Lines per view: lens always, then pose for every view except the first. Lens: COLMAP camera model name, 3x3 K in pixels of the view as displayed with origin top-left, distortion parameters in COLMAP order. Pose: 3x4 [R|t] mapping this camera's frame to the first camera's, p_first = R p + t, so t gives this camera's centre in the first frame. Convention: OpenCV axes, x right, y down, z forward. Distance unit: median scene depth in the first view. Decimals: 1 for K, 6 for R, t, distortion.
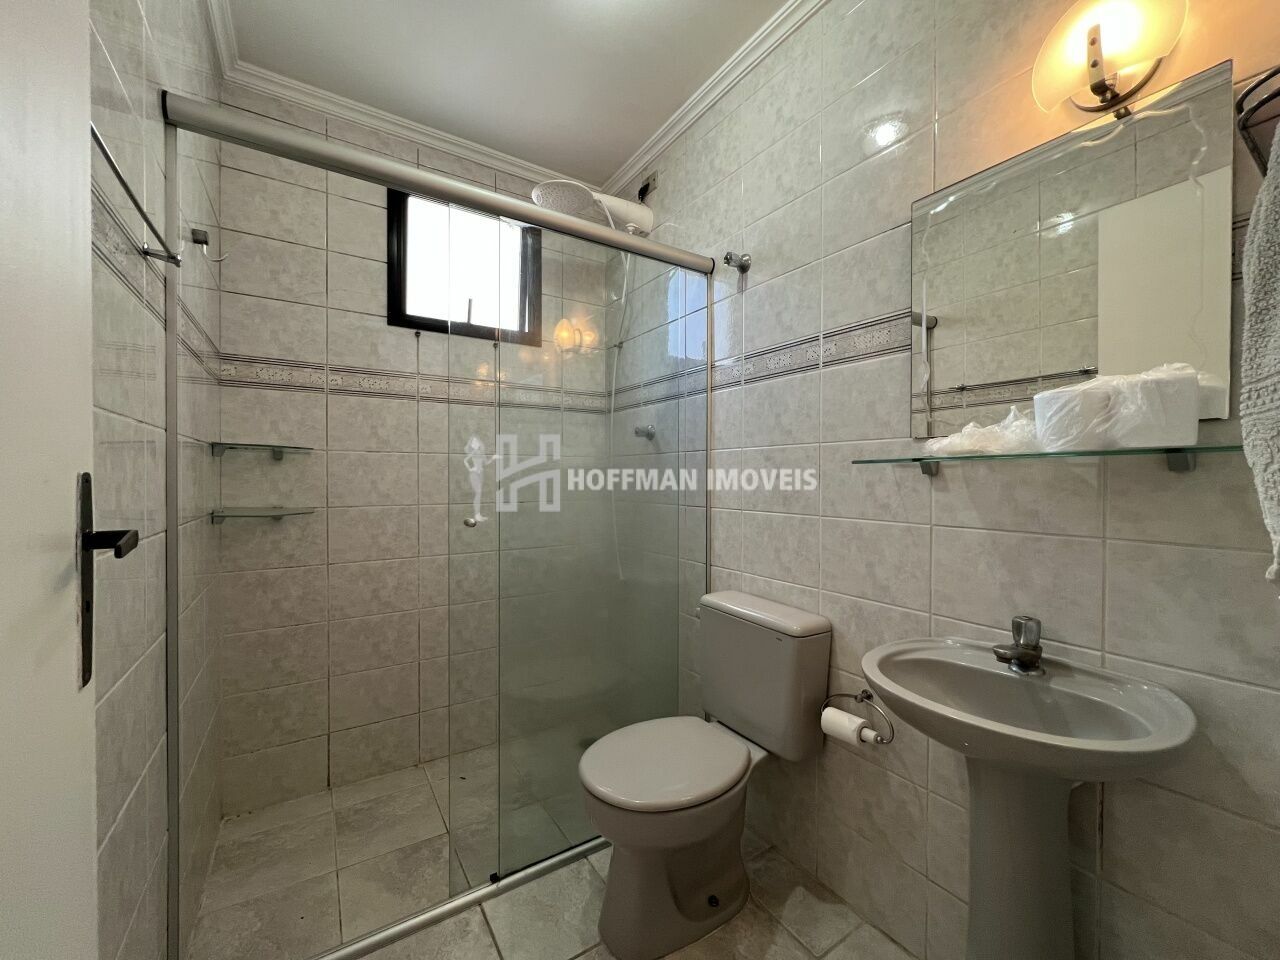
lens RADIAL K [[512.3, 0, 644.2], [0, 512.3, 480.9], [0, 0, 1]] dist [0.000485, 0.000010]
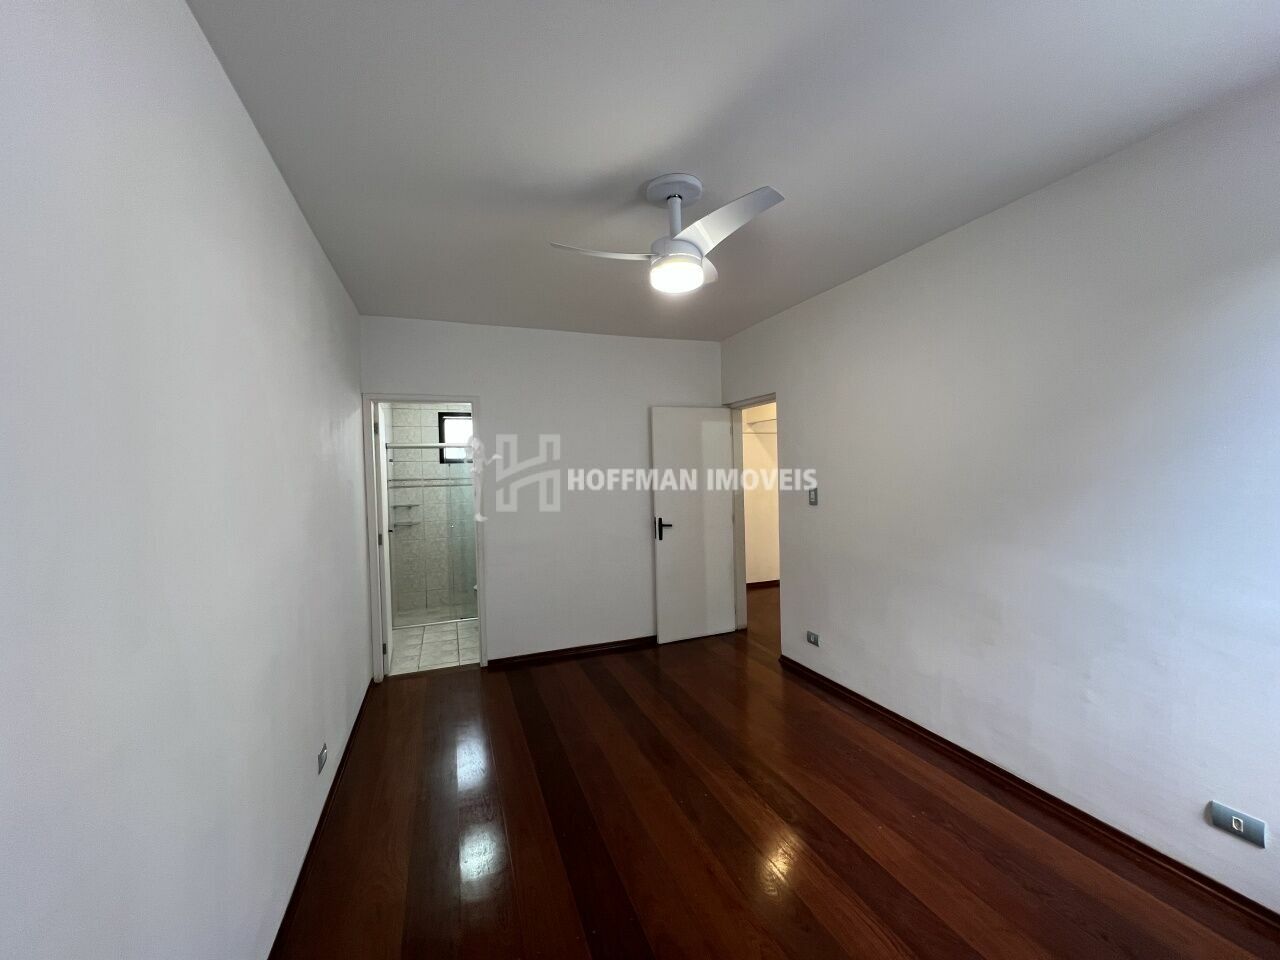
lens RADIAL K [[514.3, 0, 636.8], [0, 514.3, 479.5], [0, 0, 1]] dist [0.000918, 0.000070]
pose [[0.971542, -0.025099, -0.235532, 1.545385], [0.027621, 0.999591, 0.007413, -0.214421], [0.235250, -0.013707, 0.971838, -1.947329]]
